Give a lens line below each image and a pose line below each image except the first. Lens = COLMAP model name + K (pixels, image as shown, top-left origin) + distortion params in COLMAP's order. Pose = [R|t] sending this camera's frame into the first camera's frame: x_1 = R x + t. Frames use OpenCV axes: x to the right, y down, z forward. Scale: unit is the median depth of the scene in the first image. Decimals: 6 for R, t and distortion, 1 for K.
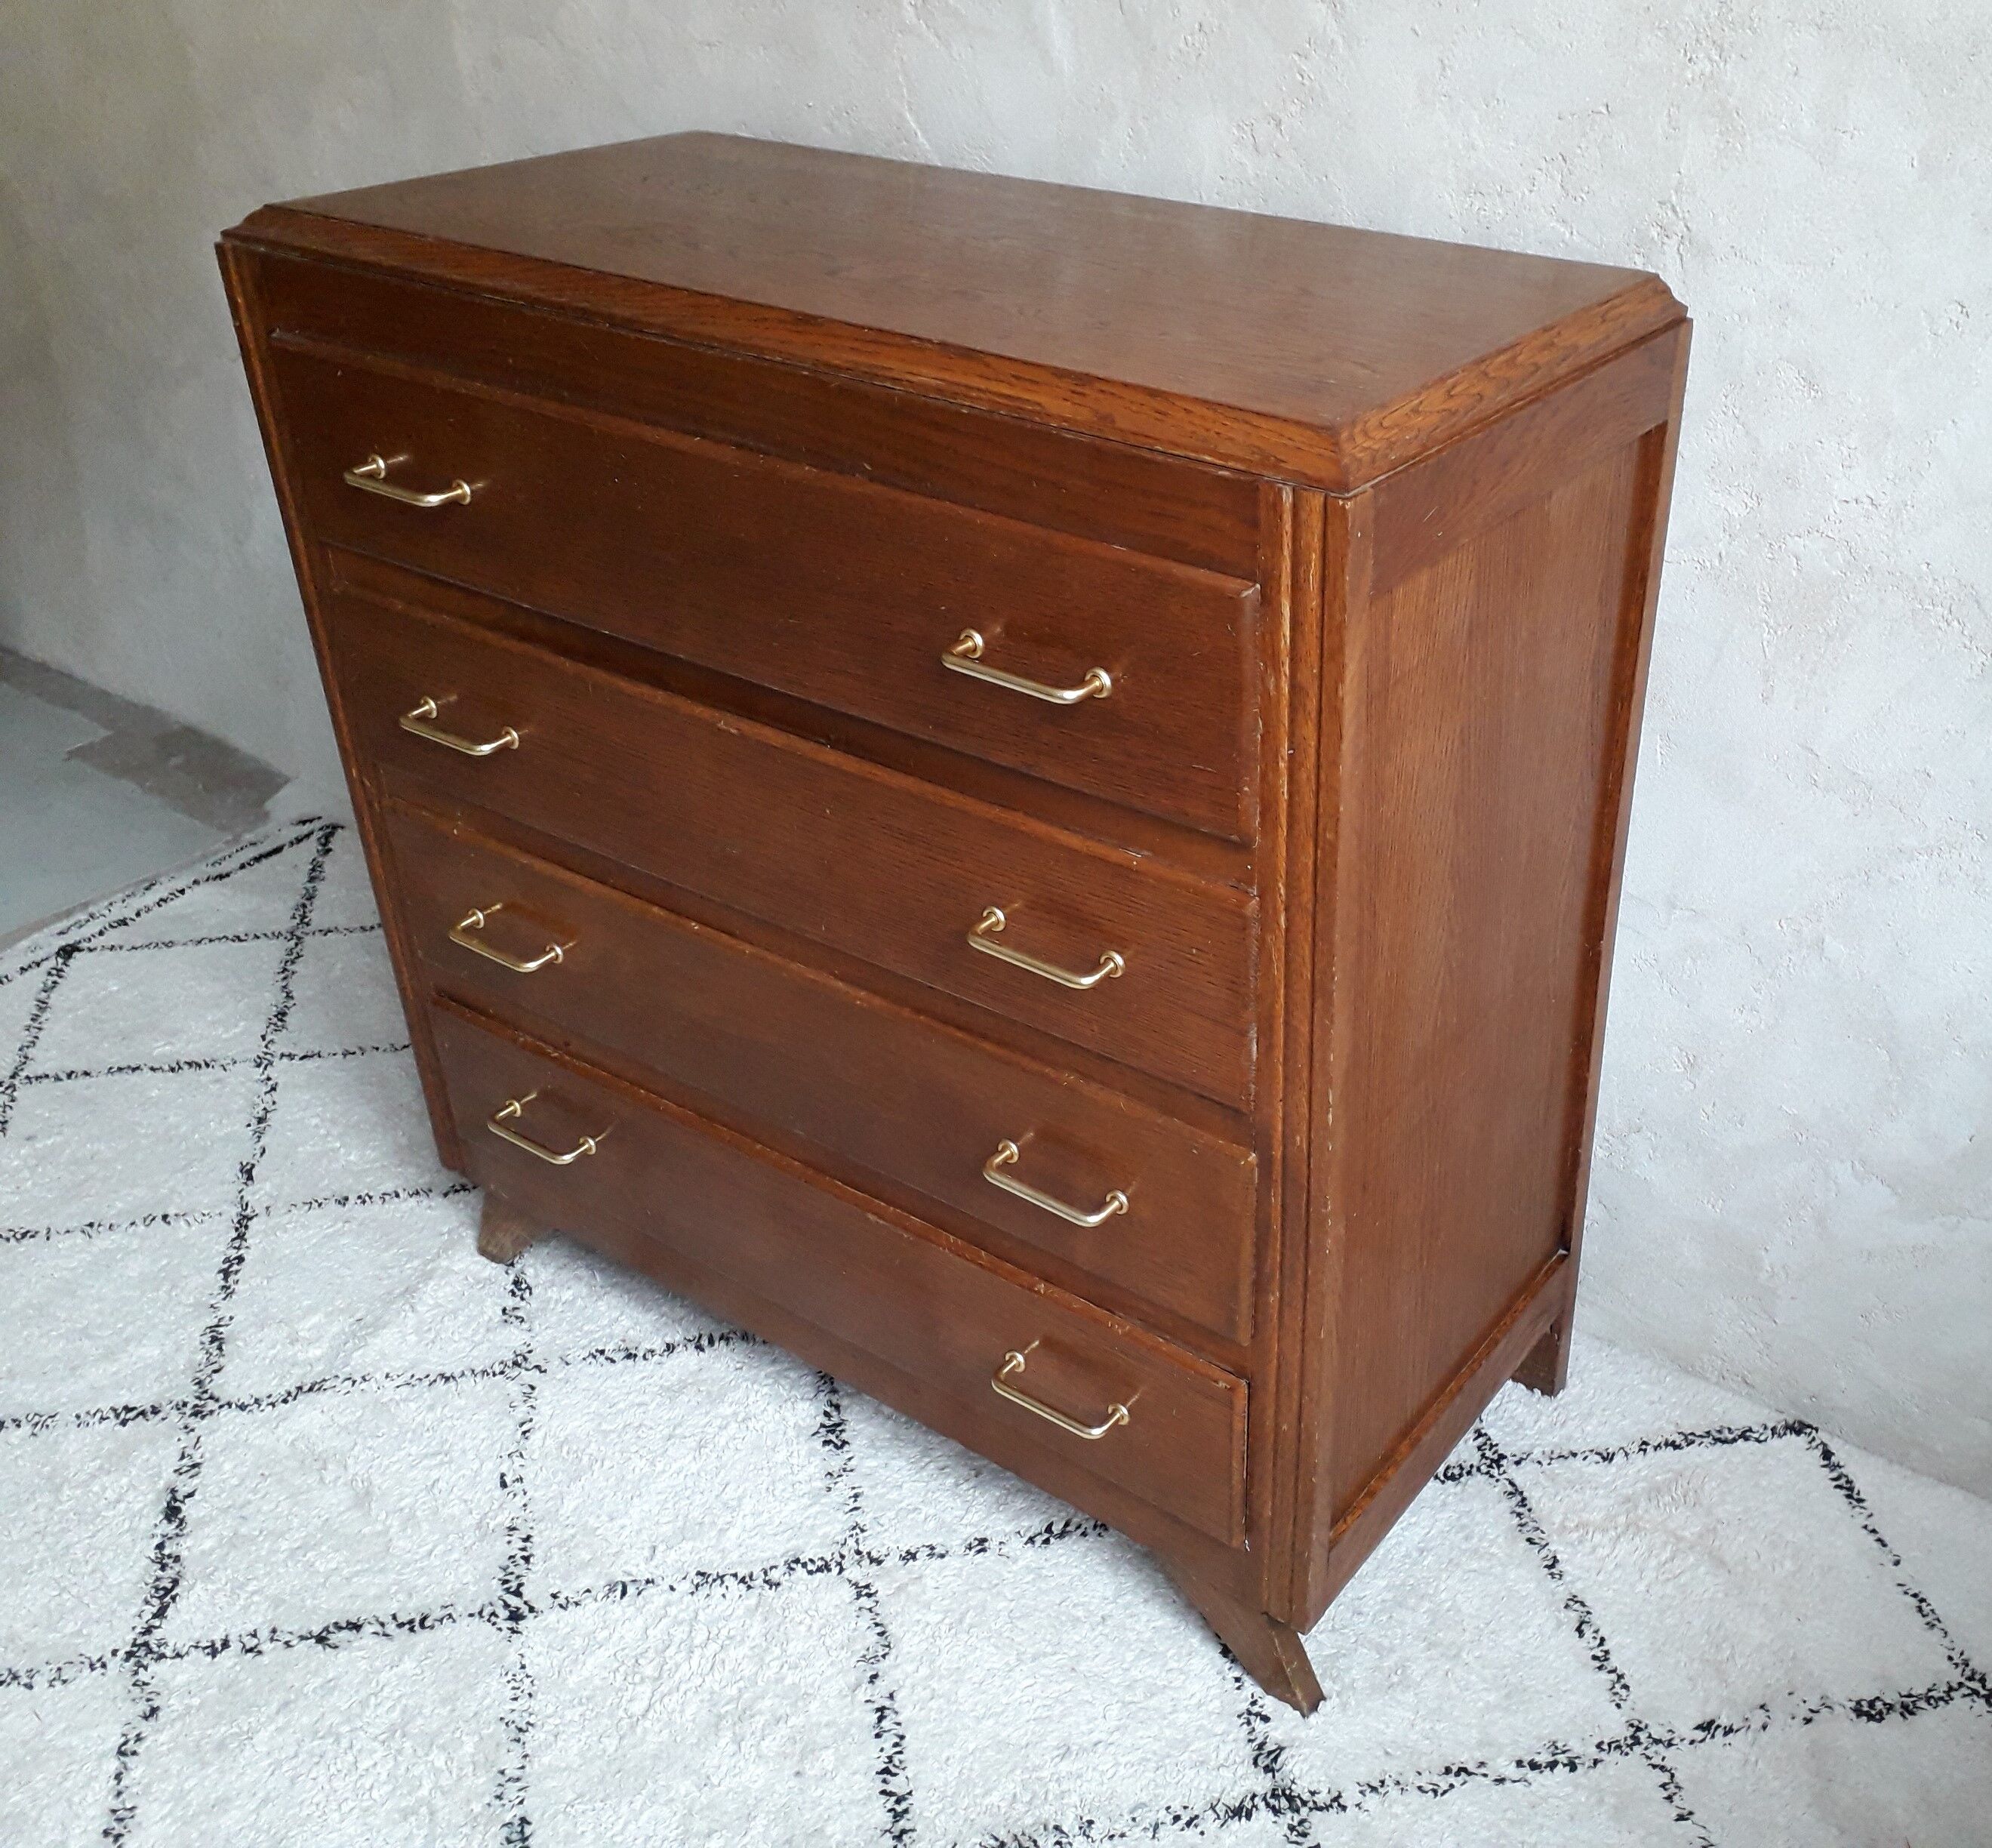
lens RADIAL K [[2010.2, 0, 1231.8], [0, 2010.2, 924.6], [0, 0, 1]] dist [0.063861, -0.115024]
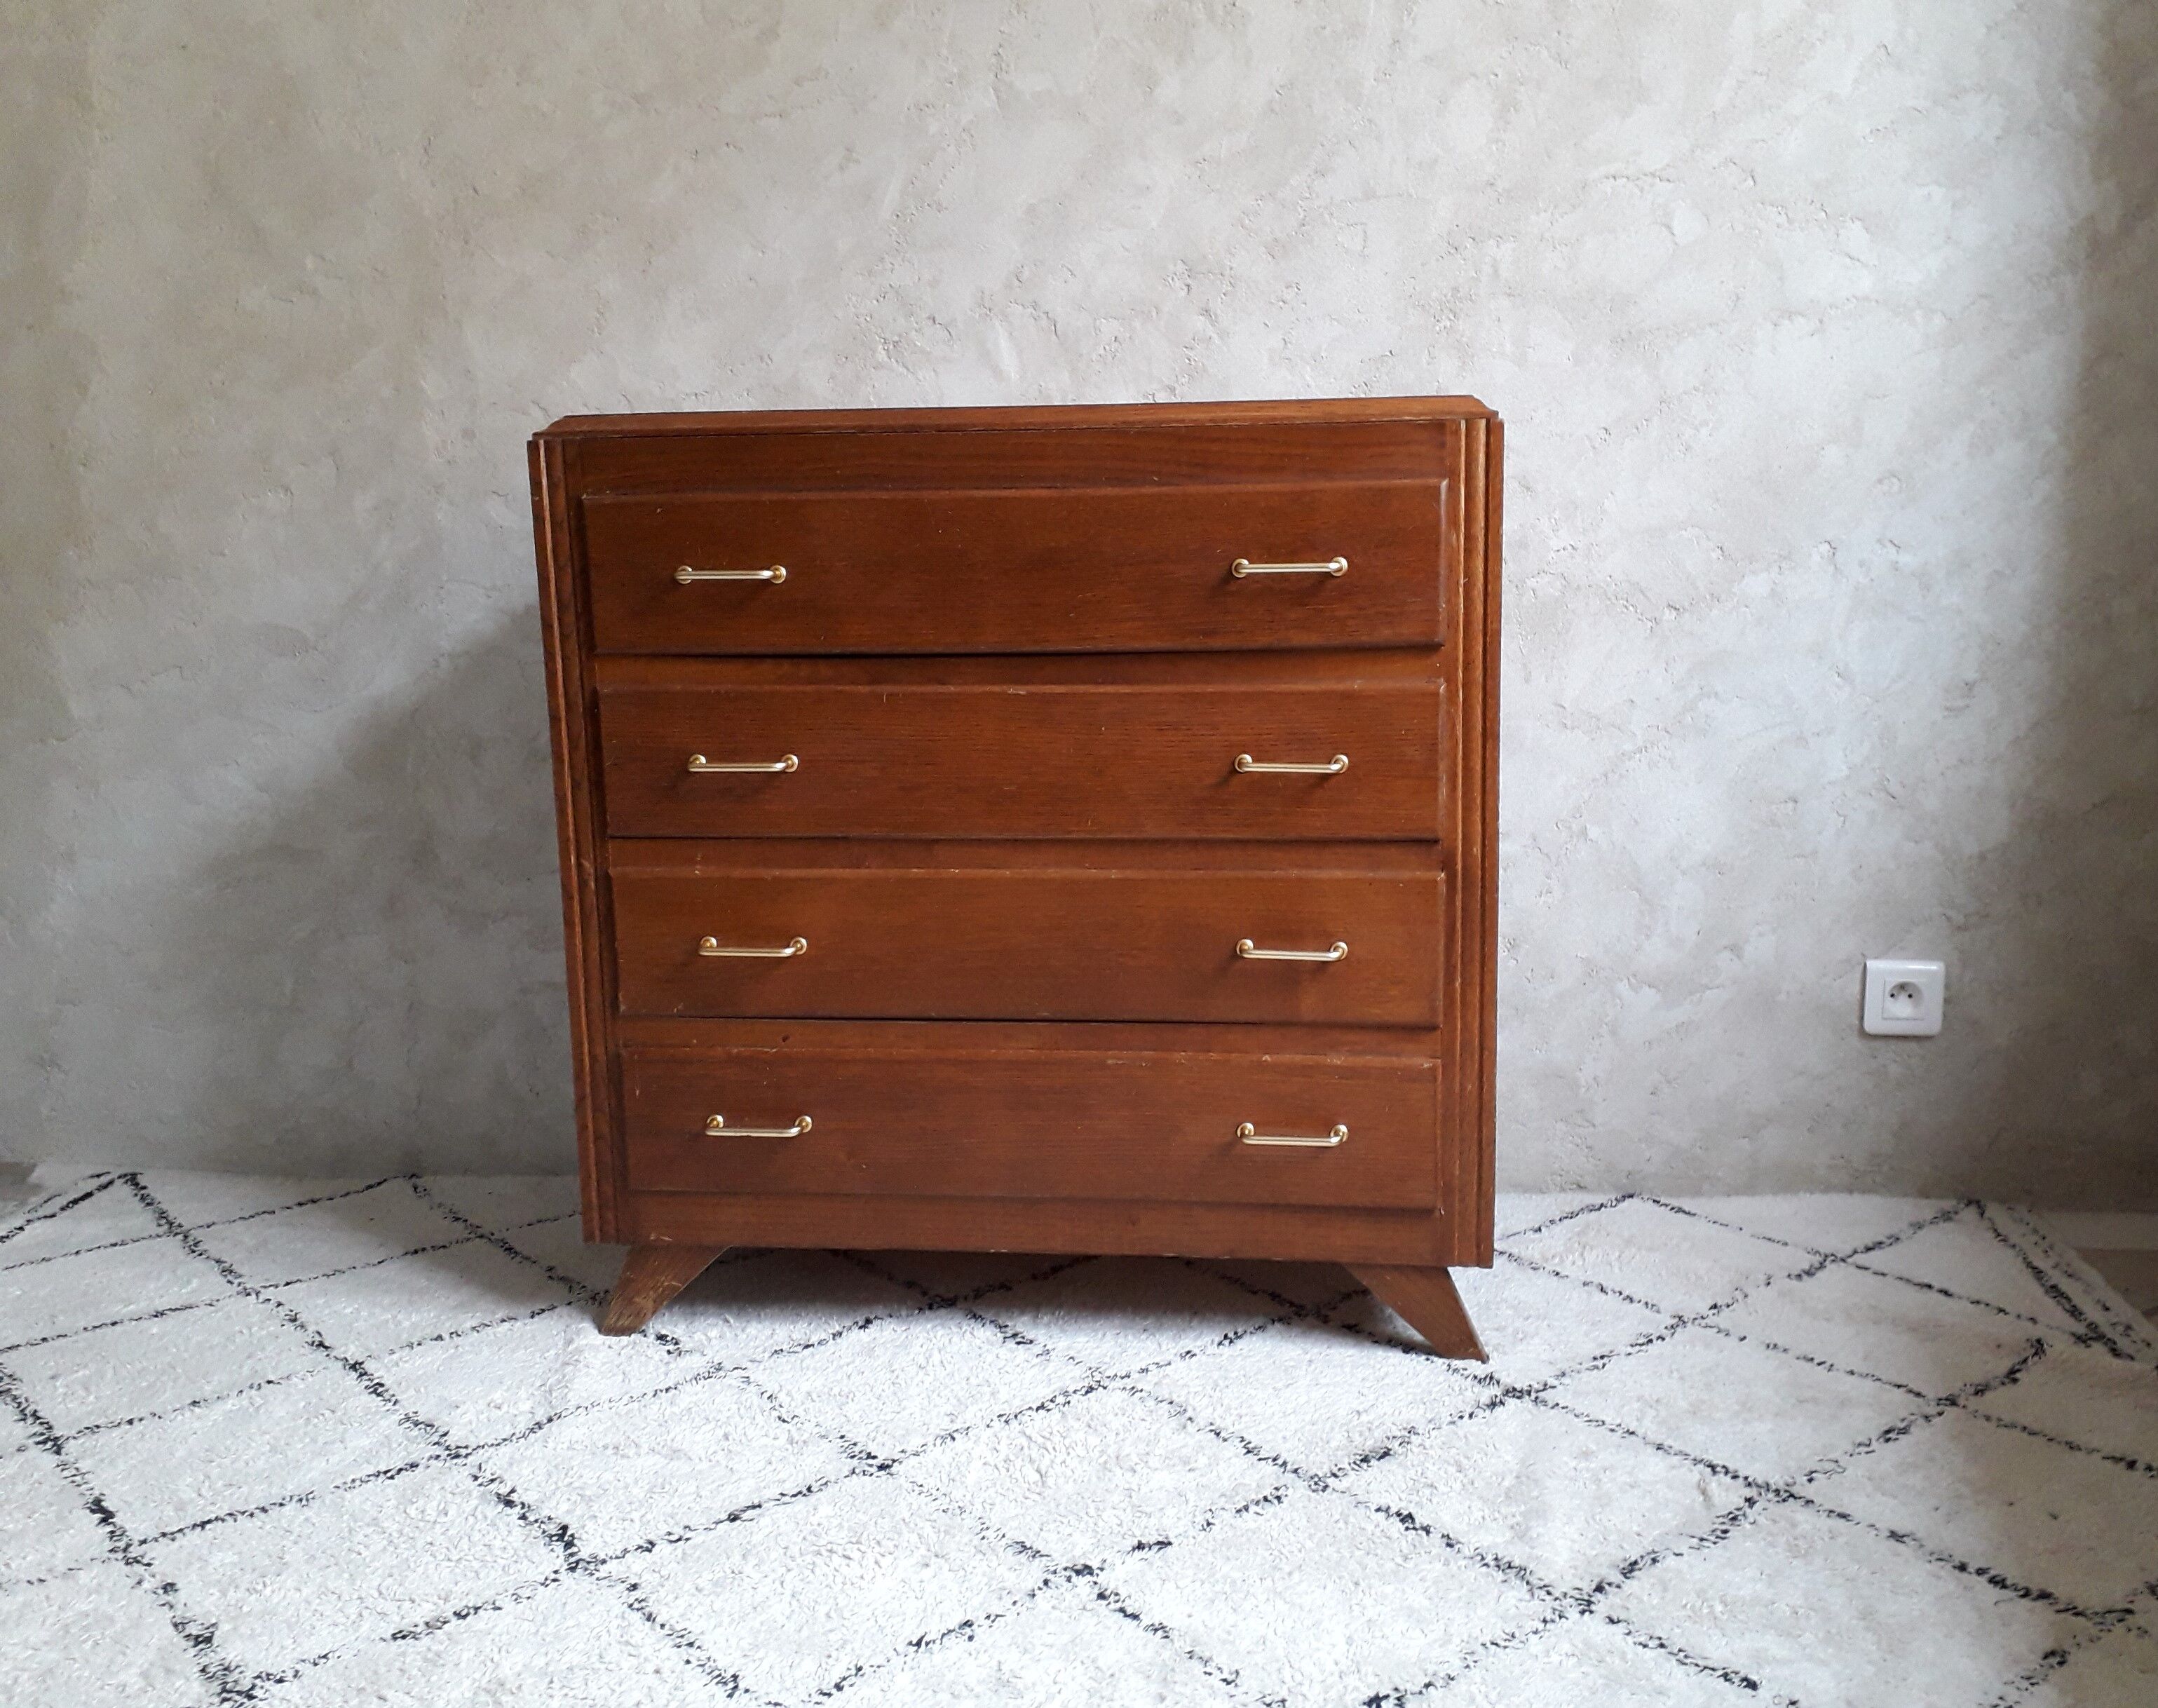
lens RADIAL K [[1871.1, 0, 1152.8], [0, 1871.1, 848.9], [0, 0, 1]] dist [0.121234, -0.188861]
pose [[0.891825, -0.095411, 0.442204, -0.695431], [0.252488, 0.916069, -0.311558, 0.411861], [-0.375364, 0.389506, 0.841063, -0.129335]]
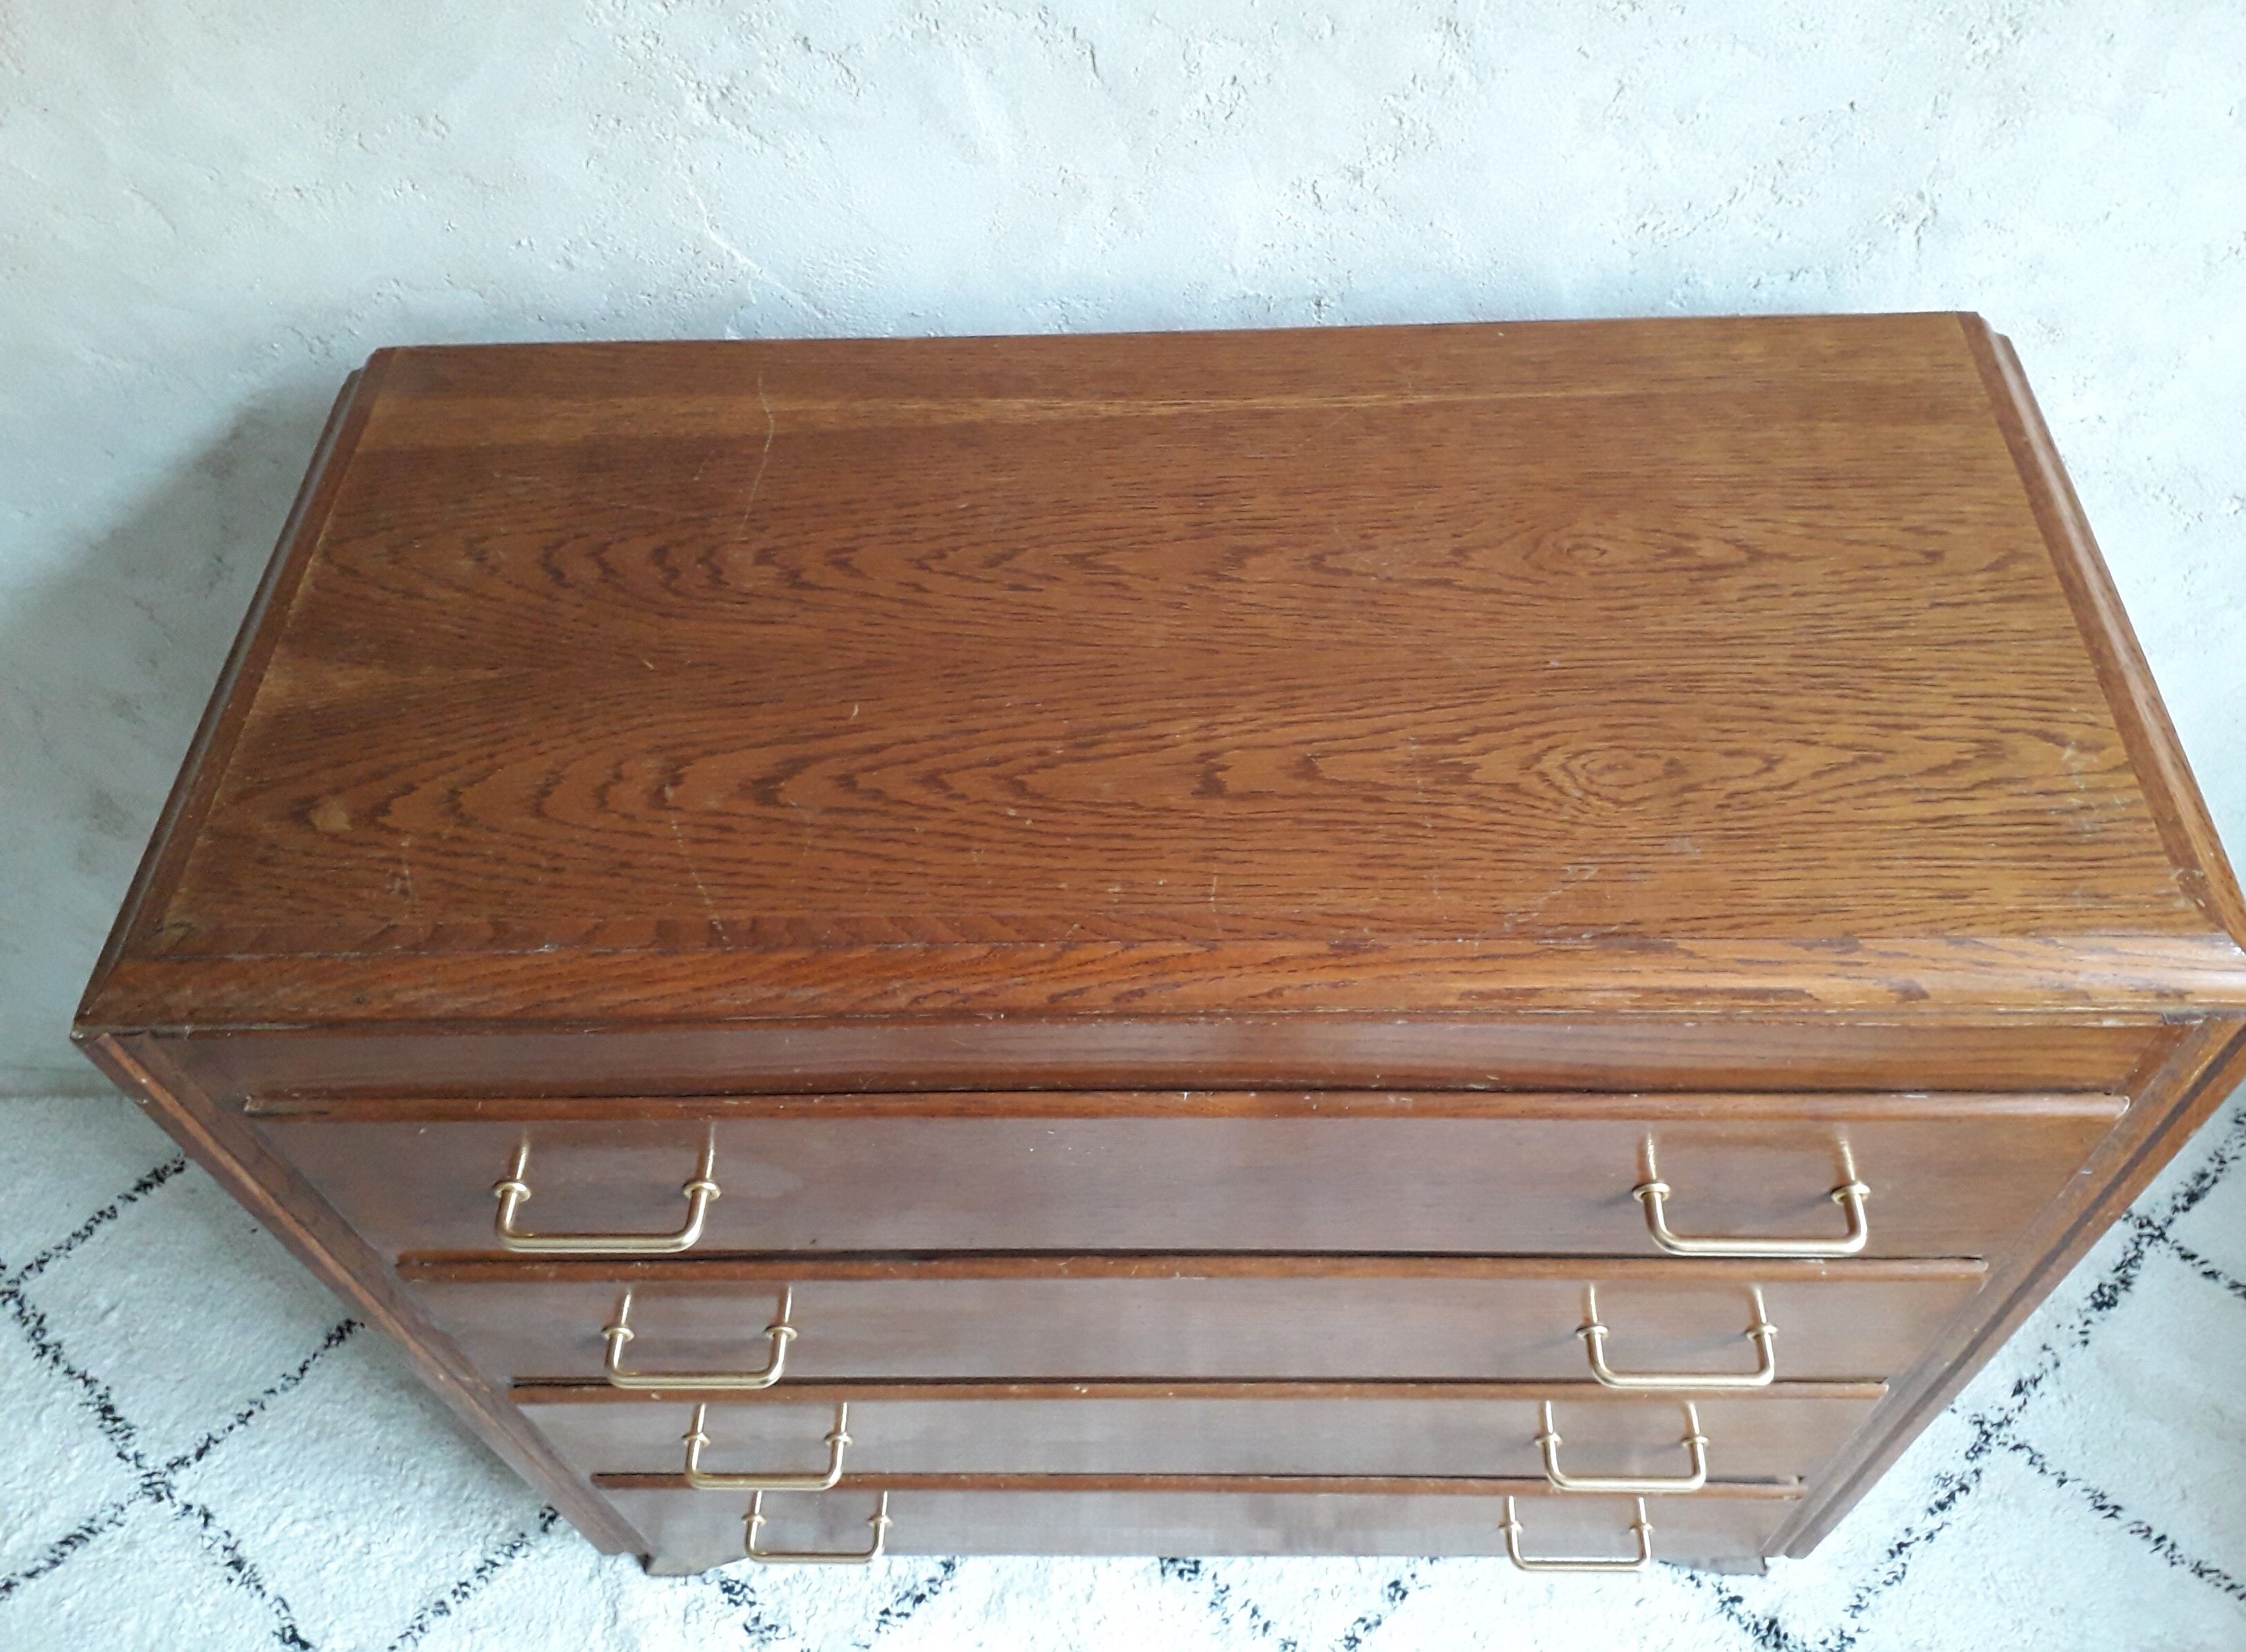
lens RADIAL K [[1858.1, 0, 1159.6], [0, 1858.1, 827.4], [0, 0, 1]] dist [0.004236, 0.000786]
pose [[0.834973, -0.465594, 0.293330, -0.350232], [0.318666, 0.843675, 0.432047, -0.509129], [-0.448634, -0.267273, 0.852815, 0.378740]]
